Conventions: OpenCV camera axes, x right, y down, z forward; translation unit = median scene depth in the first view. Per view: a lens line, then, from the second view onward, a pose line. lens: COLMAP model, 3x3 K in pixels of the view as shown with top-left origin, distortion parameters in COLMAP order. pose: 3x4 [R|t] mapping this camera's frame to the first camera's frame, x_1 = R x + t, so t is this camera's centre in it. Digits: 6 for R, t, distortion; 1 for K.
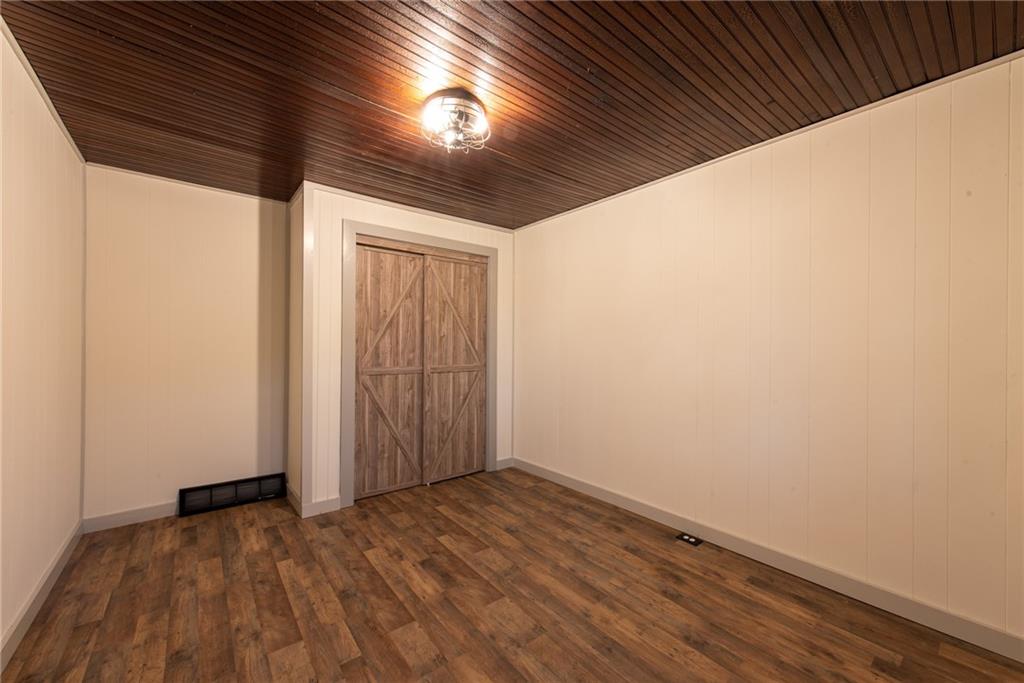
lens RADIAL K [[395.2, 0, 506.1], [0, 395.2, 339.7], [0, 0, 1]] dist [0.006303, -0.002130]
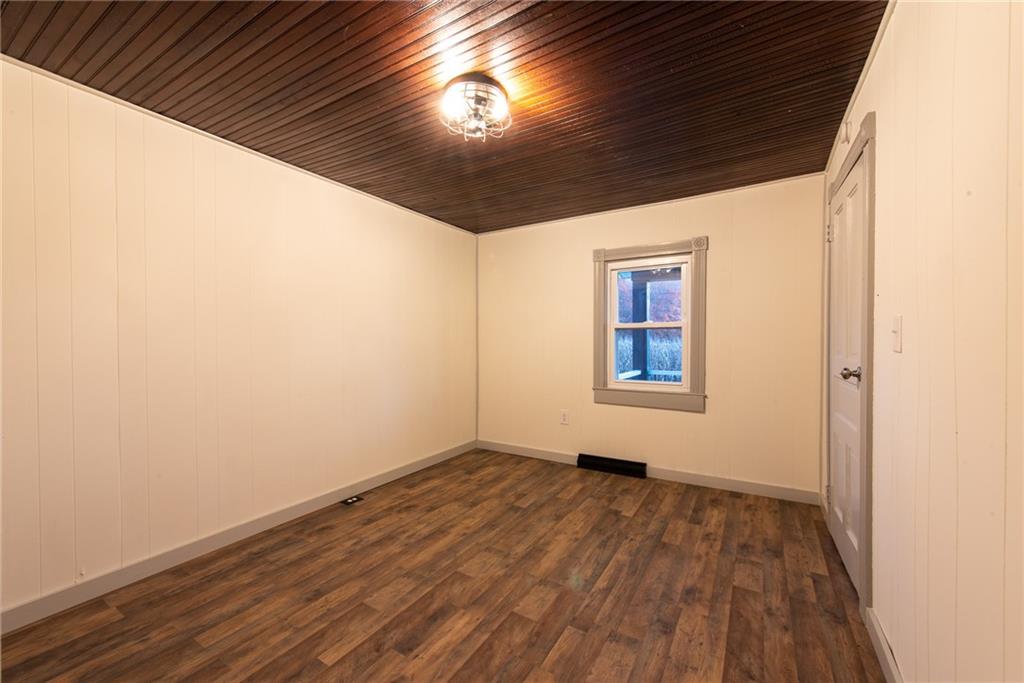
lens RADIAL K [[395.2, 0, 520.1], [0, 395.2, 343.5], [0, 0, 1]] dist [0.006303, -0.002130]
pose [[-0.362843, -0.011866, 0.931775, -0.810687], [-0.013399, 0.999882, 0.007516, 0.011838], [-0.931754, -0.009758, -0.362959, 0.938978]]
